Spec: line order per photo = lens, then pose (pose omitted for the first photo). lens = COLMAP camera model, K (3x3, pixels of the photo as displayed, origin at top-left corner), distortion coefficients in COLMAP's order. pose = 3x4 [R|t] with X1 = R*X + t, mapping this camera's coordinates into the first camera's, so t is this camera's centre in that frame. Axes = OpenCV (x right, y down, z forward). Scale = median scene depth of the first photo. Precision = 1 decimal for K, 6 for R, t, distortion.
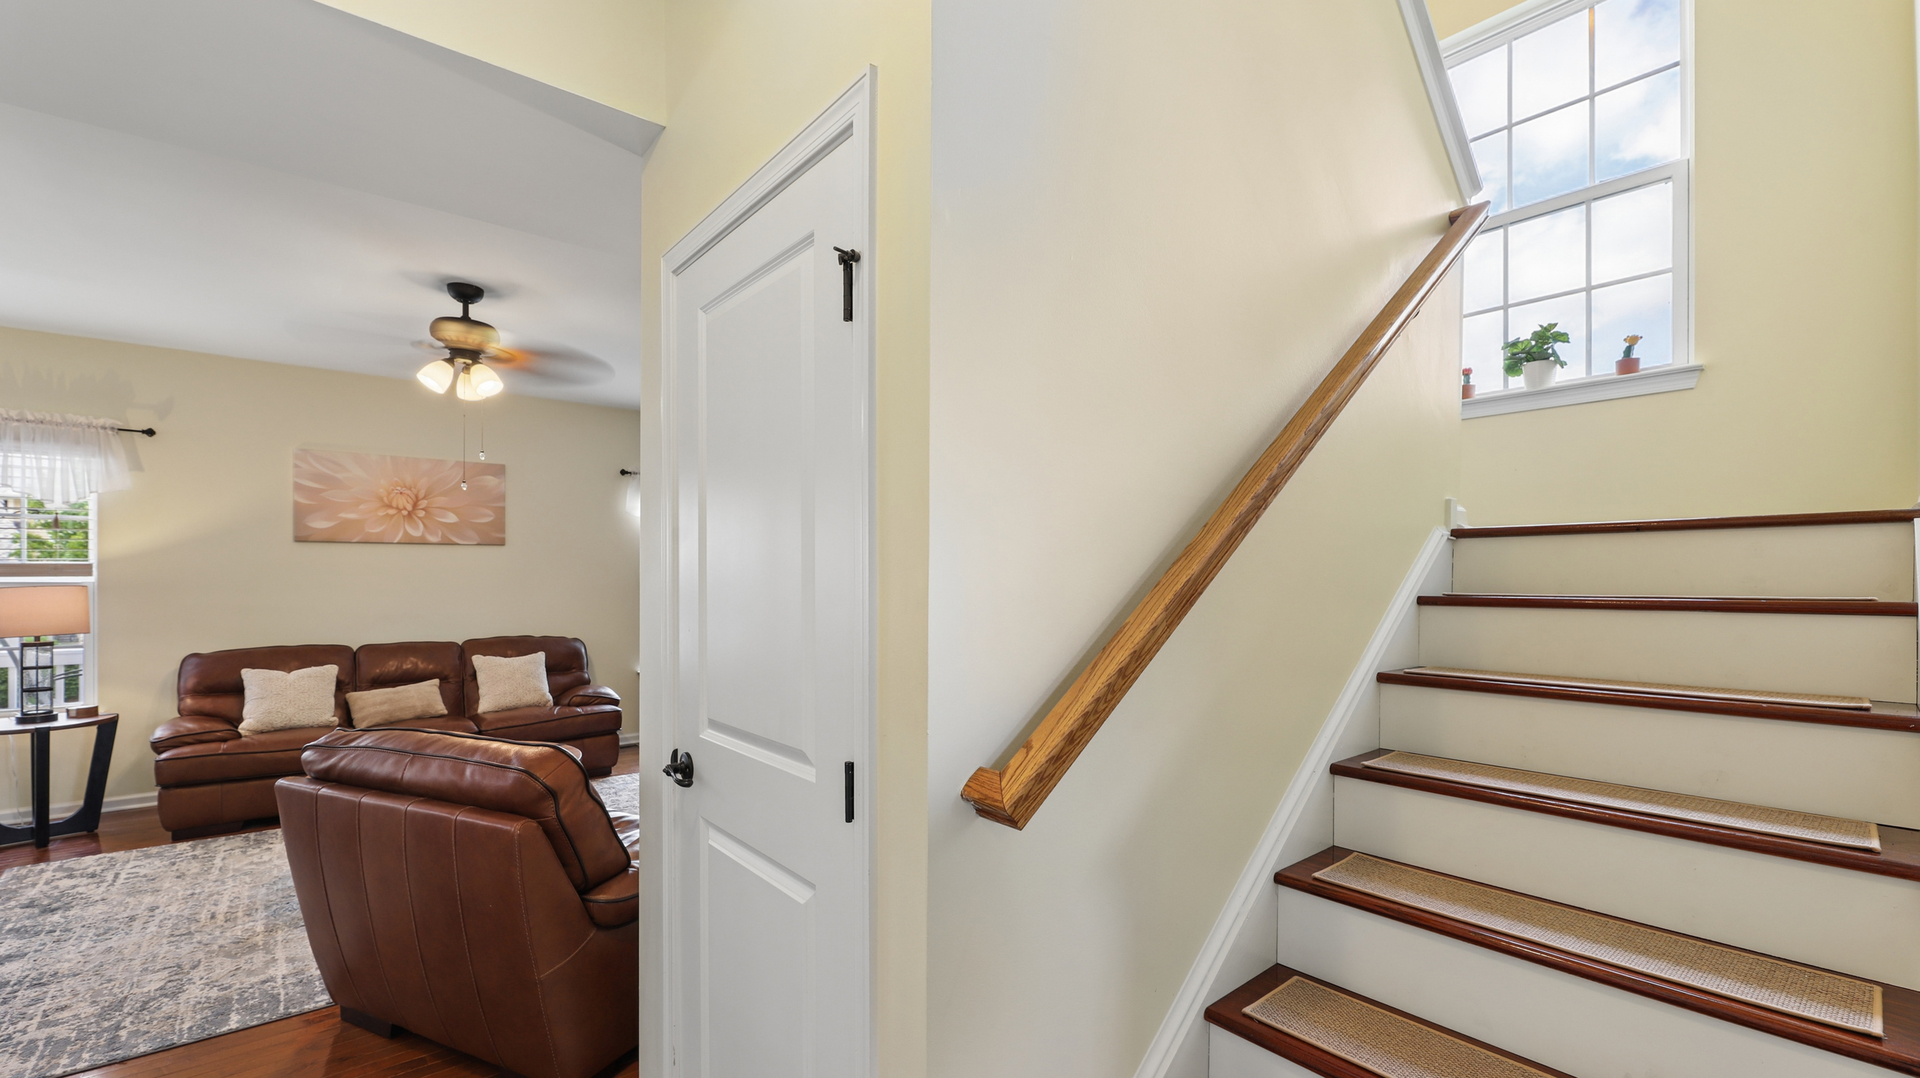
lens RADIAL K [[789.4, 0, 964.0], [0, 789.4, 579.2], [0, 0, 1]] dist [-0.000227, -0.000229]
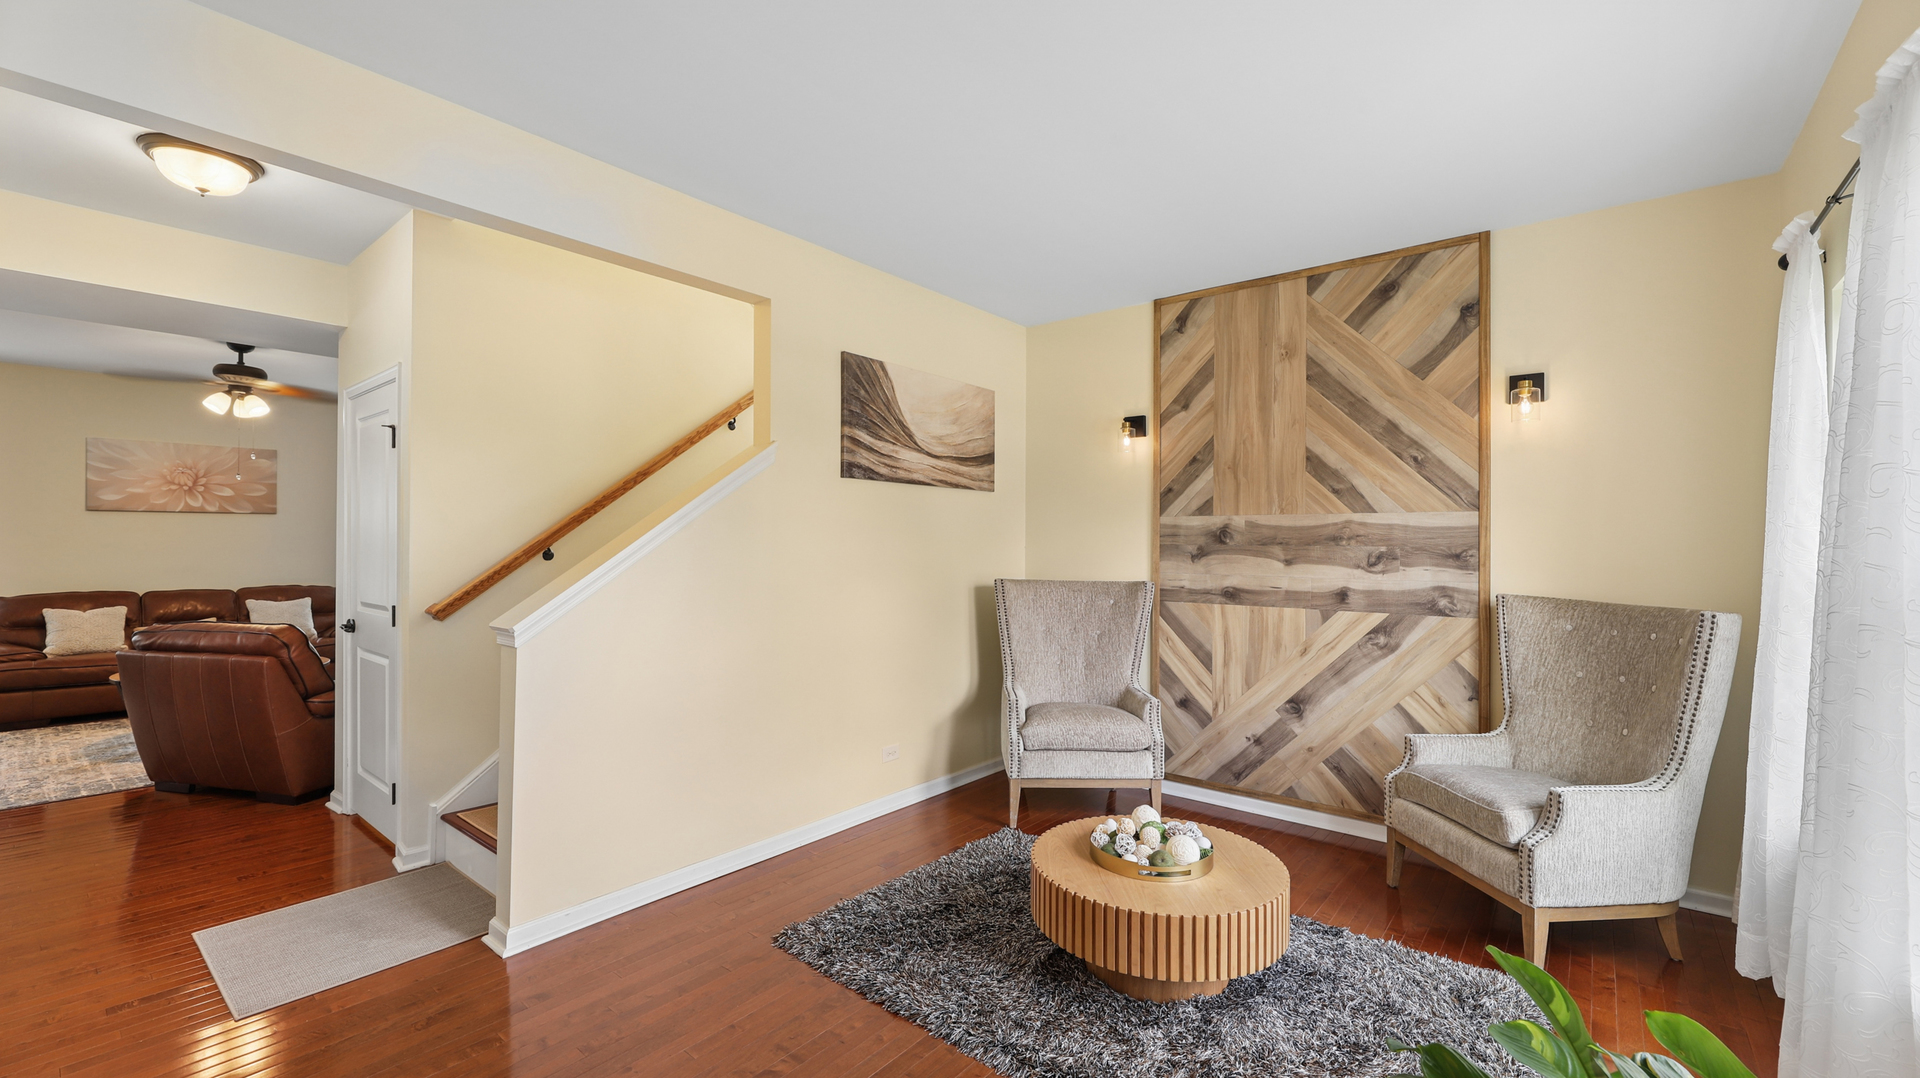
lens RADIAL K [[777.2, 0, 963.0], [0, 777.2, 538.8], [0, 0, 1]] dist [-0.001670, -0.001272]
pose [[0.983043, 0.002773, 0.183353, 0.316541], [-0.001733, 0.999981, -0.005831, 0.002739], [-0.183366, 0.005414, 0.983030, -0.492282]]
